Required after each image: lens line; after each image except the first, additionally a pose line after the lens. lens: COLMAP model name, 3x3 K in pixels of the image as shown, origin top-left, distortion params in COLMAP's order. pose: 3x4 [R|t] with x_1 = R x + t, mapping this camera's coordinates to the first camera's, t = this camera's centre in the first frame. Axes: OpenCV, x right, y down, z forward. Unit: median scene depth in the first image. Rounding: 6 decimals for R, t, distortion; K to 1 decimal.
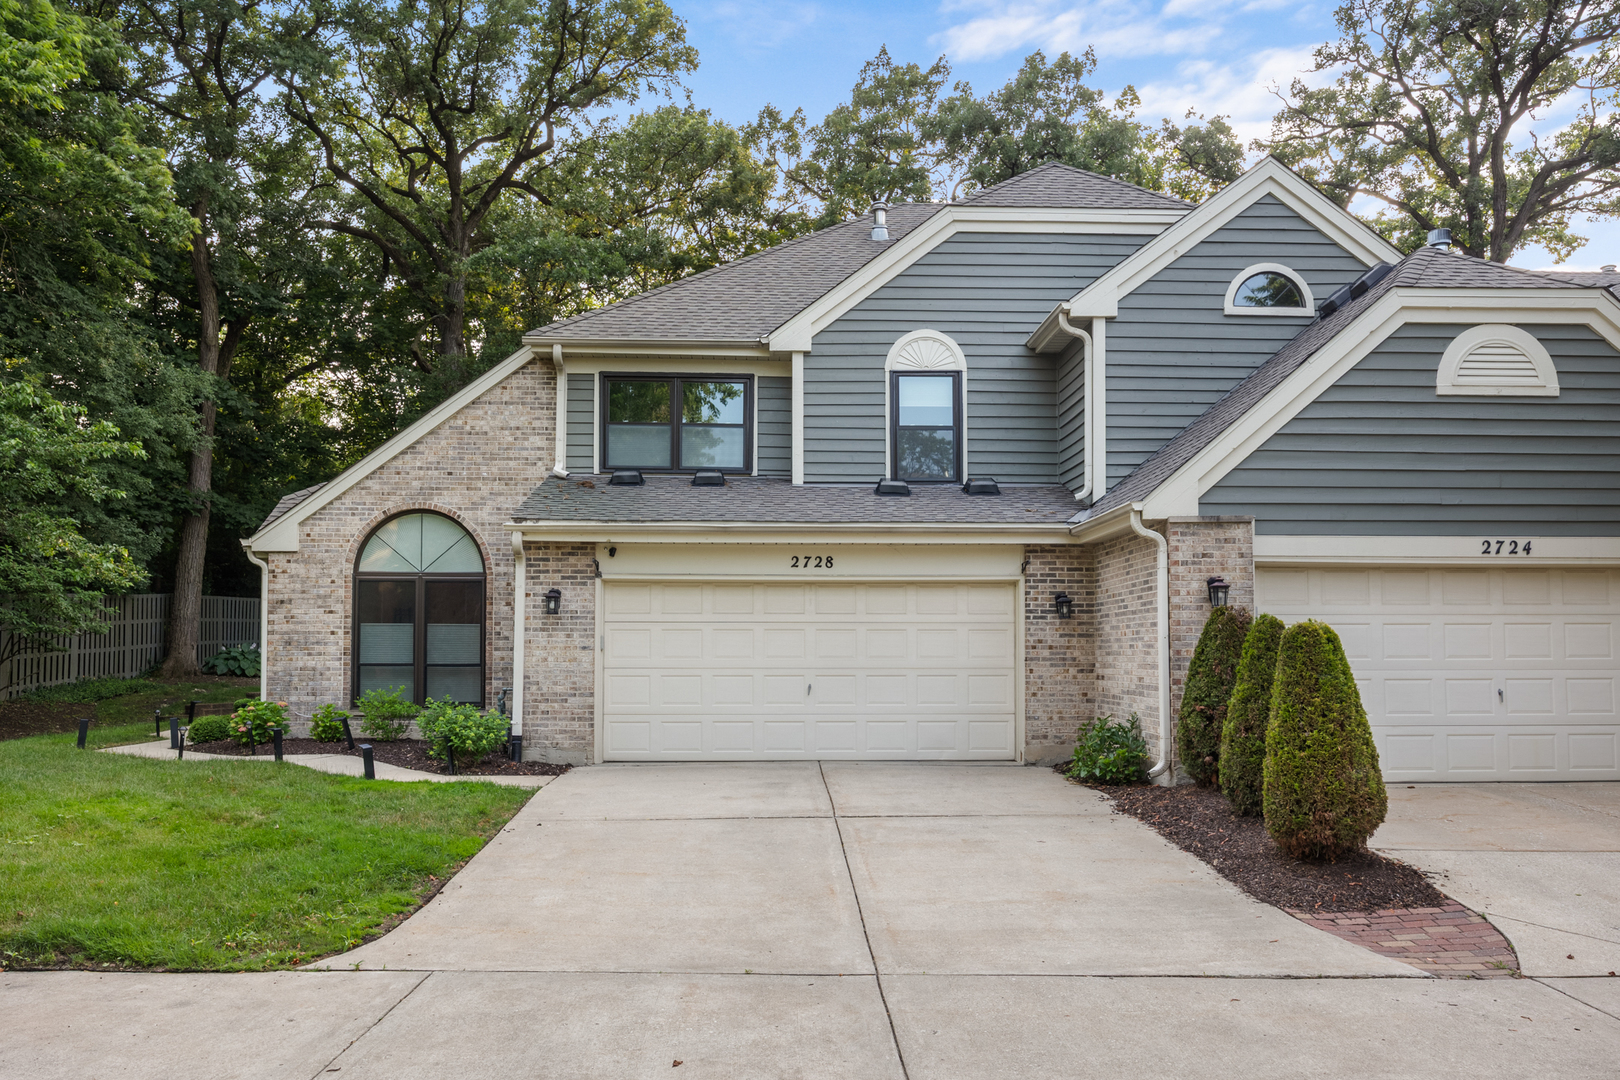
lens RADIAL K [[1270.7, 0, 809.7], [0, 1270.7, 554.9], [0, 0, 1]] dist [0.012935, 0.004160]
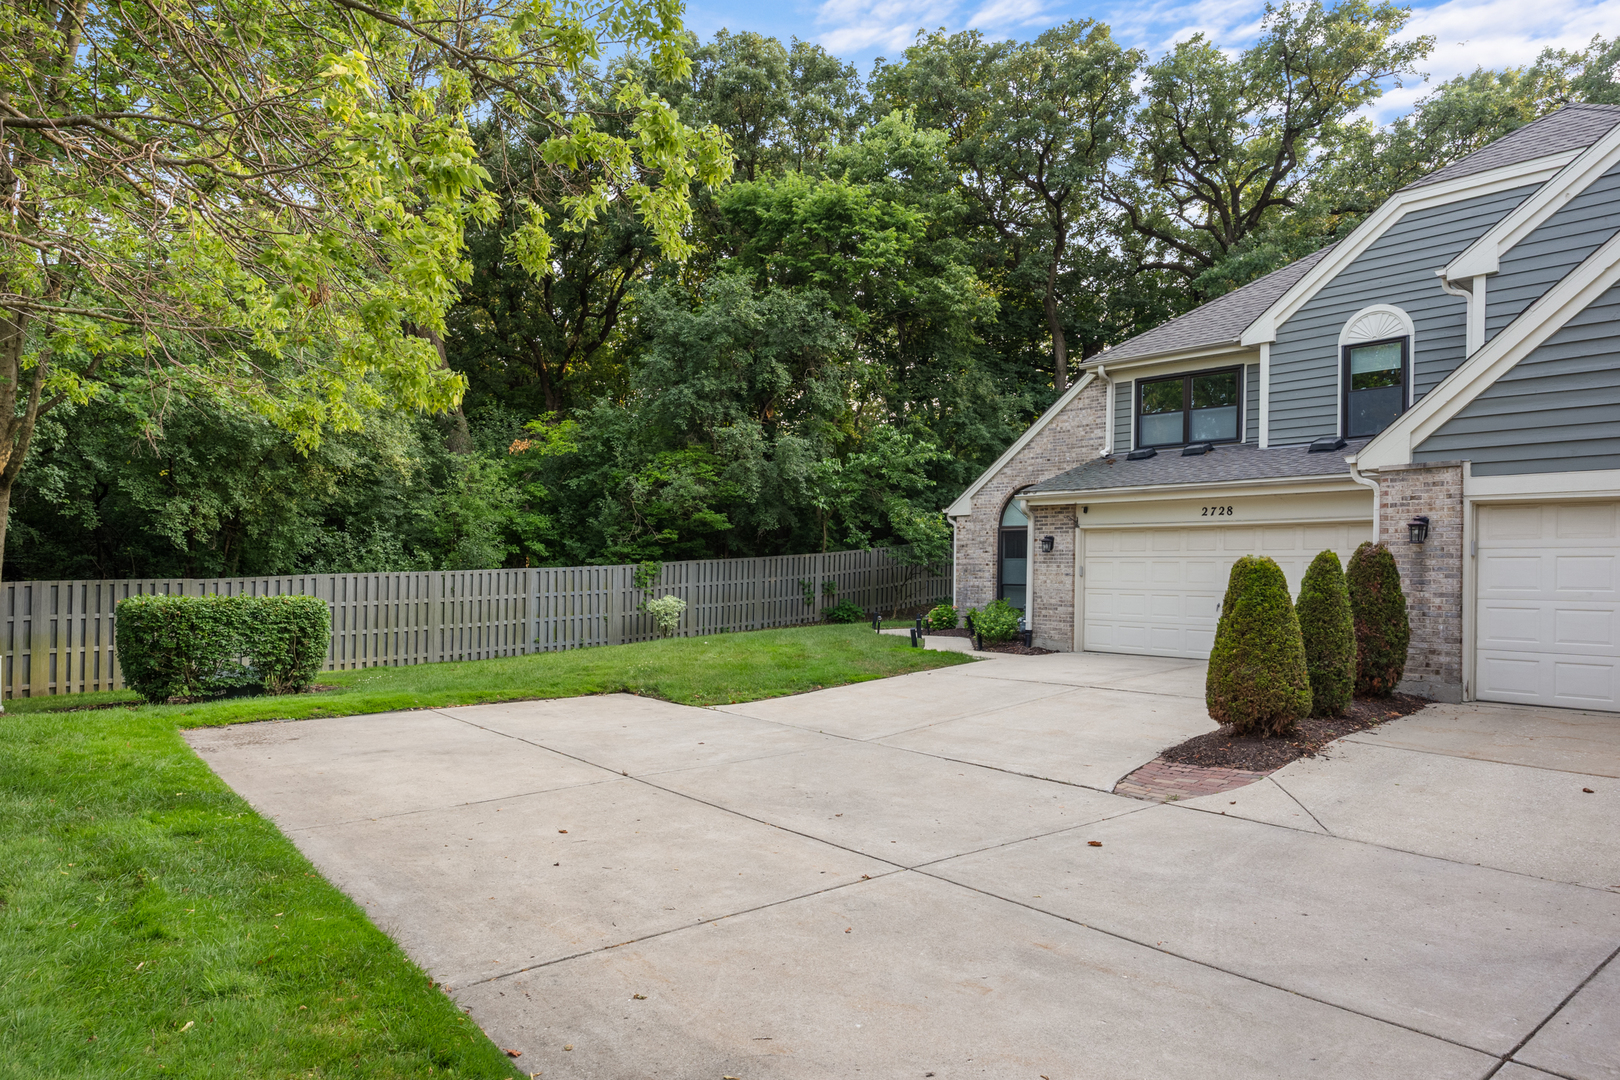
lens RADIAL K [[1039.0, 0, 810.3], [0, 1039.0, 538.6], [0, 0, 1]] dist [0.000806, 0.001955]
pose [[0.636583, -0.018496, -0.770987, 0.546147], [0.046736, 0.998800, 0.014627, -0.001589], [0.769791, -0.045344, 0.636683, -0.017185]]
